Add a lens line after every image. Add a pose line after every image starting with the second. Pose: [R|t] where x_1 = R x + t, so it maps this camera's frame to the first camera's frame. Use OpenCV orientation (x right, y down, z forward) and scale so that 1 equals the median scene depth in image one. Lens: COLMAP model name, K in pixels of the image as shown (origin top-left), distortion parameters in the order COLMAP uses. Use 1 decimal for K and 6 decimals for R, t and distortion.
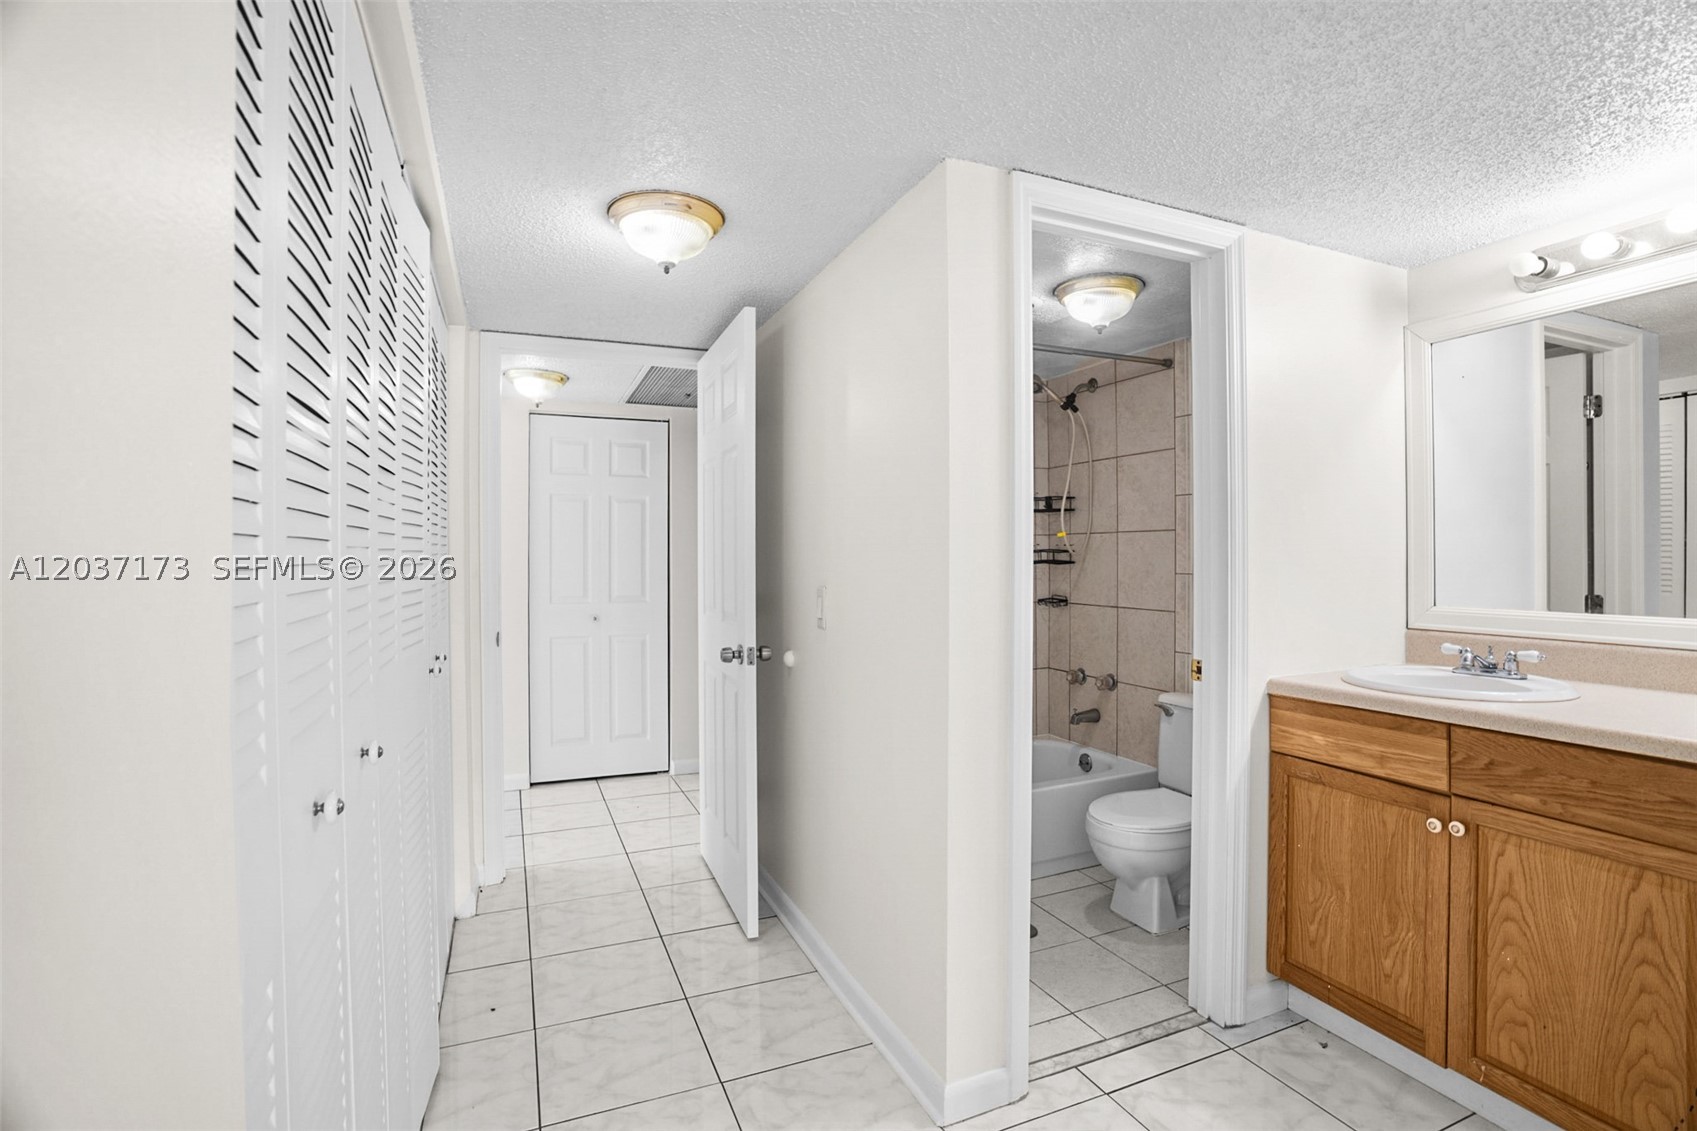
lens RADIAL K [[786.4, 0, 848.4], [0, 786.4, 564.3], [0, 0, 1]] dist [-0.064875, 0.022892]
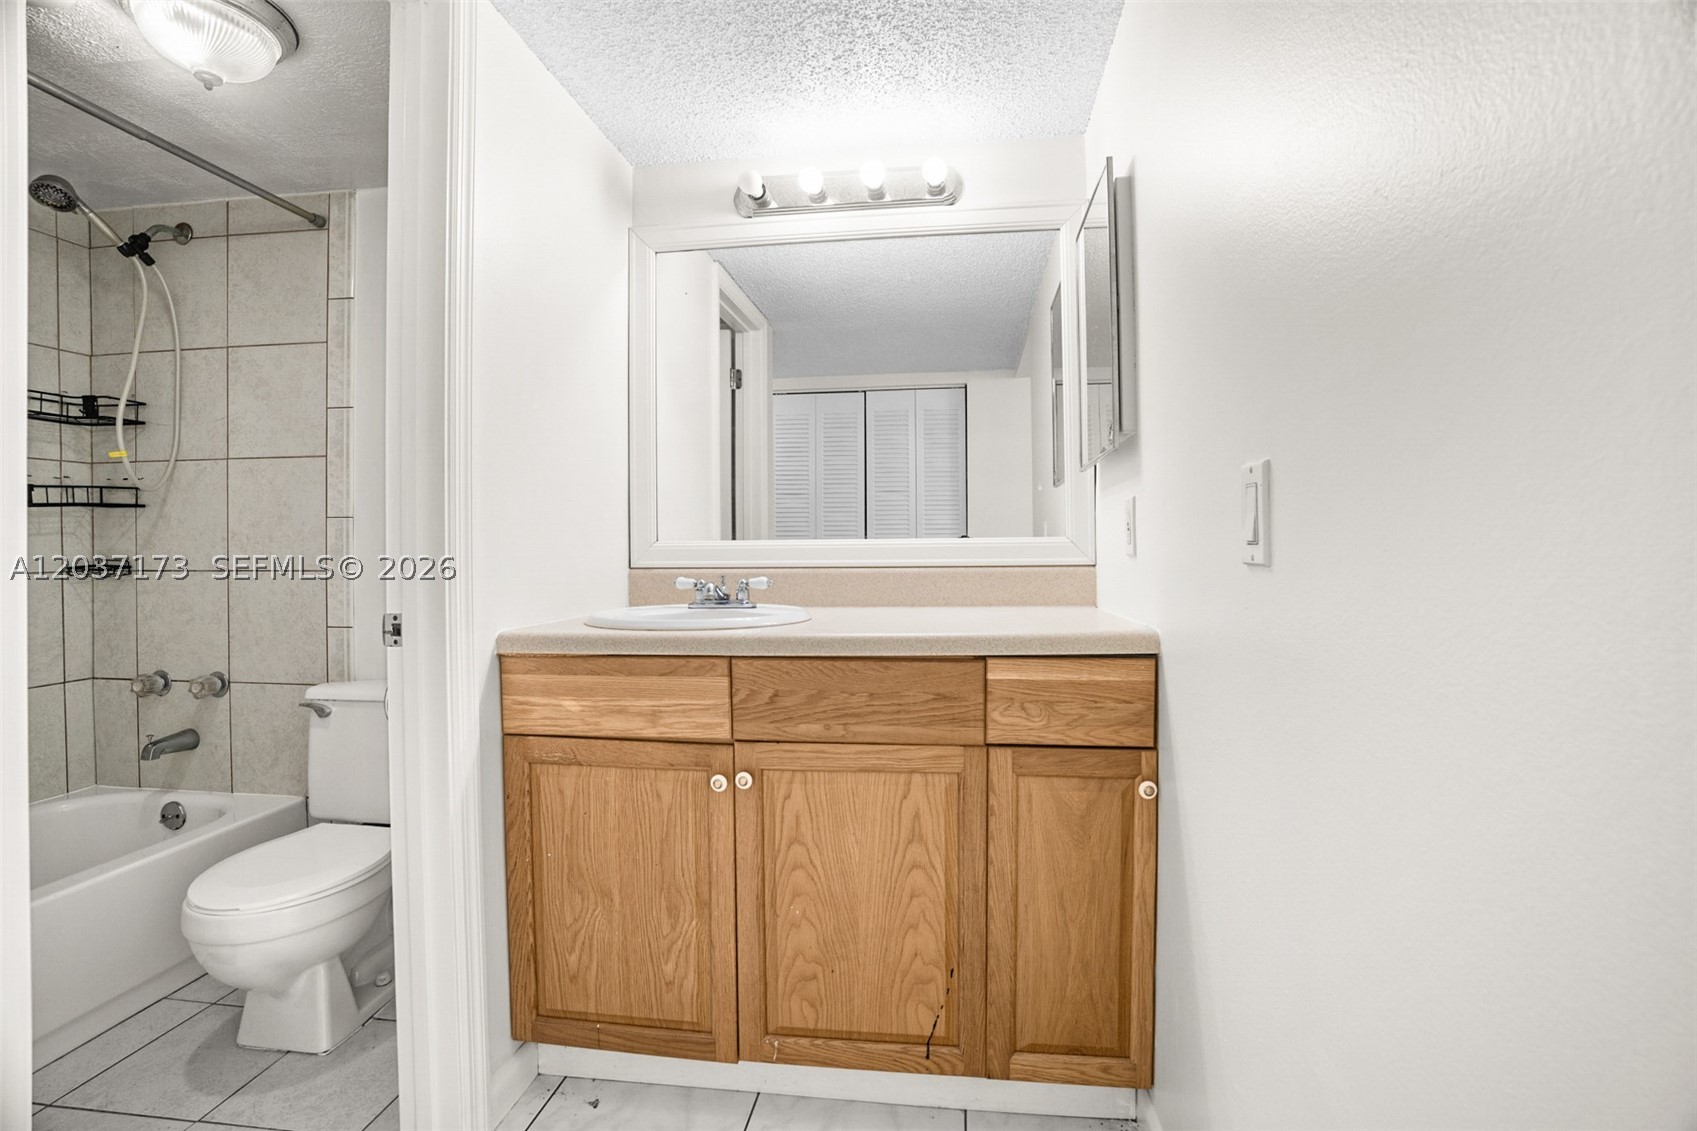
lens RADIAL K [[786.4, 0, 864.5], [0, 786.4, 552.8], [0, 0, 1]] dist [-0.064875, 0.022892]
pose [[0.501245, -0.003409, 0.865298, 0.064261], [0.007568, 0.999971, -0.000444, 0.051716], [-0.865272, 0.006771, 0.501257, 0.235324]]
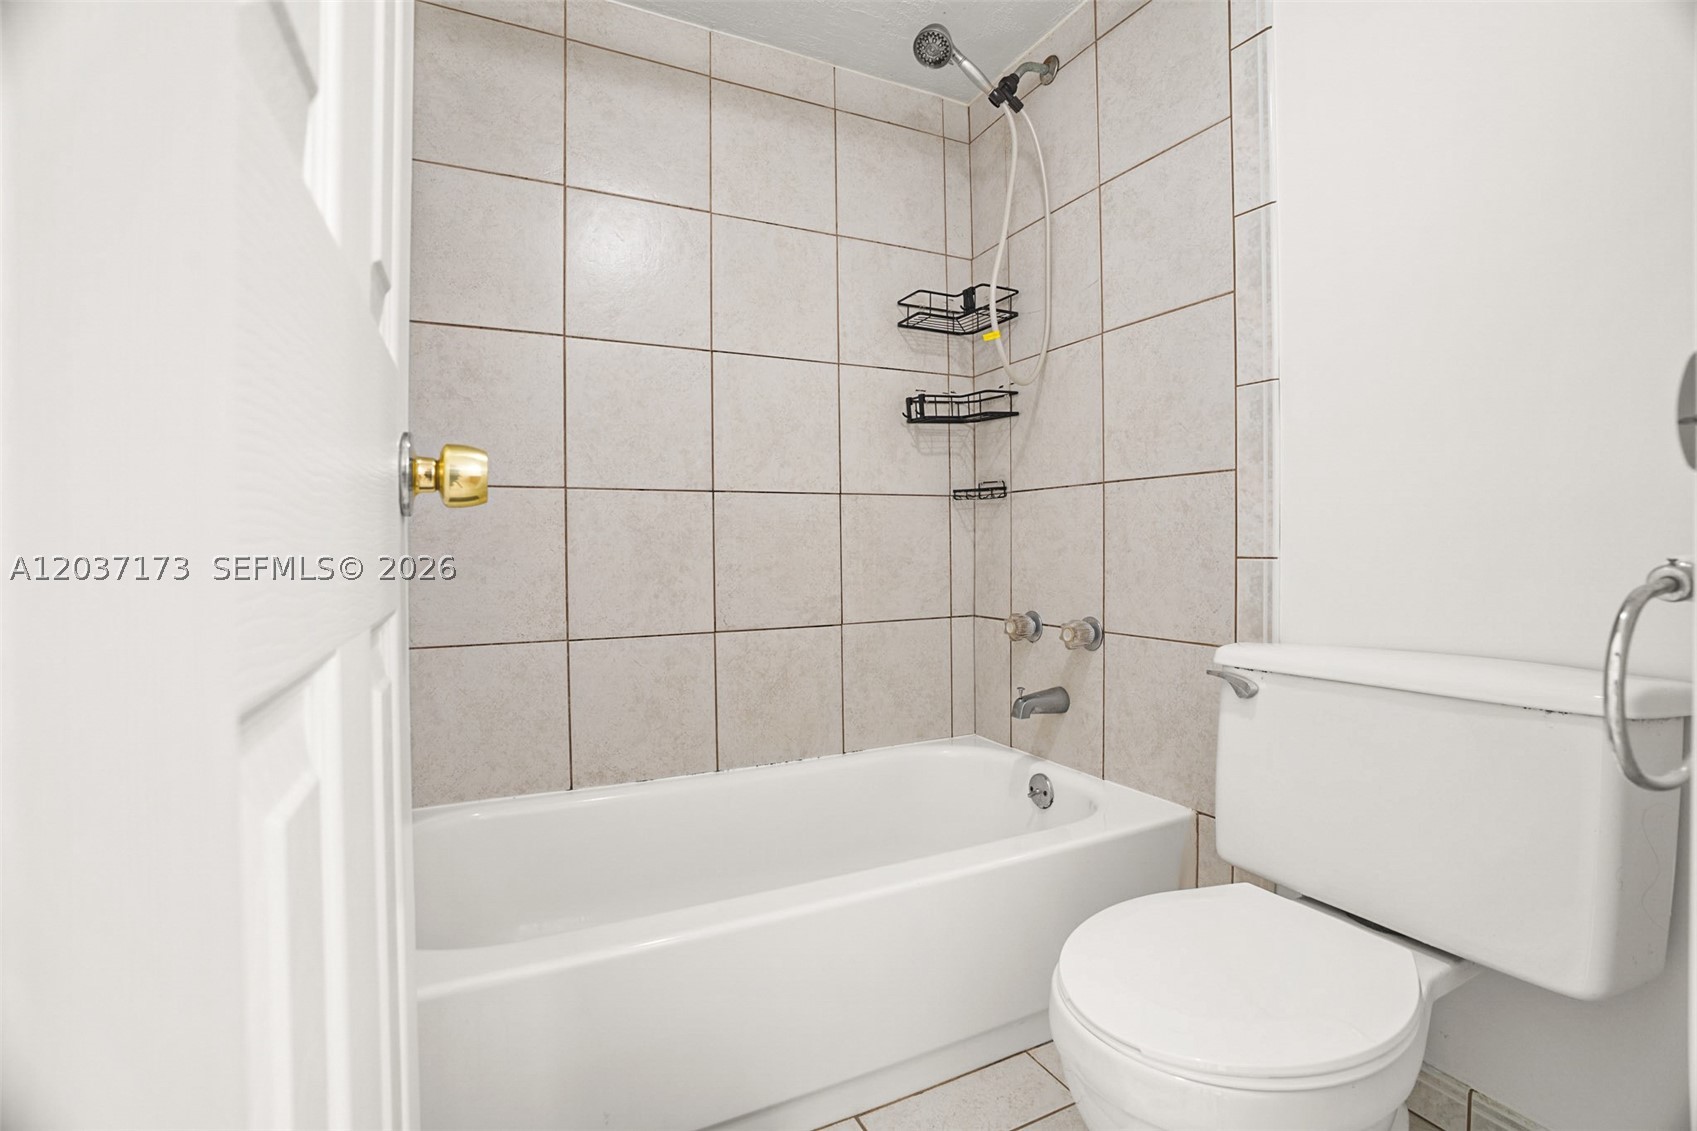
lens RADIAL K [[786.4, 0, 850.5], [0, 786.4, 558.7], [0, 0, 1]] dist [-0.064875, 0.022892]
pose [[0.997844, -0.004119, 0.065496, 0.176981], [0.003662, 0.999968, 0.007098, 0.117550], [-0.065523, -0.006843, 0.997828, 0.603365]]
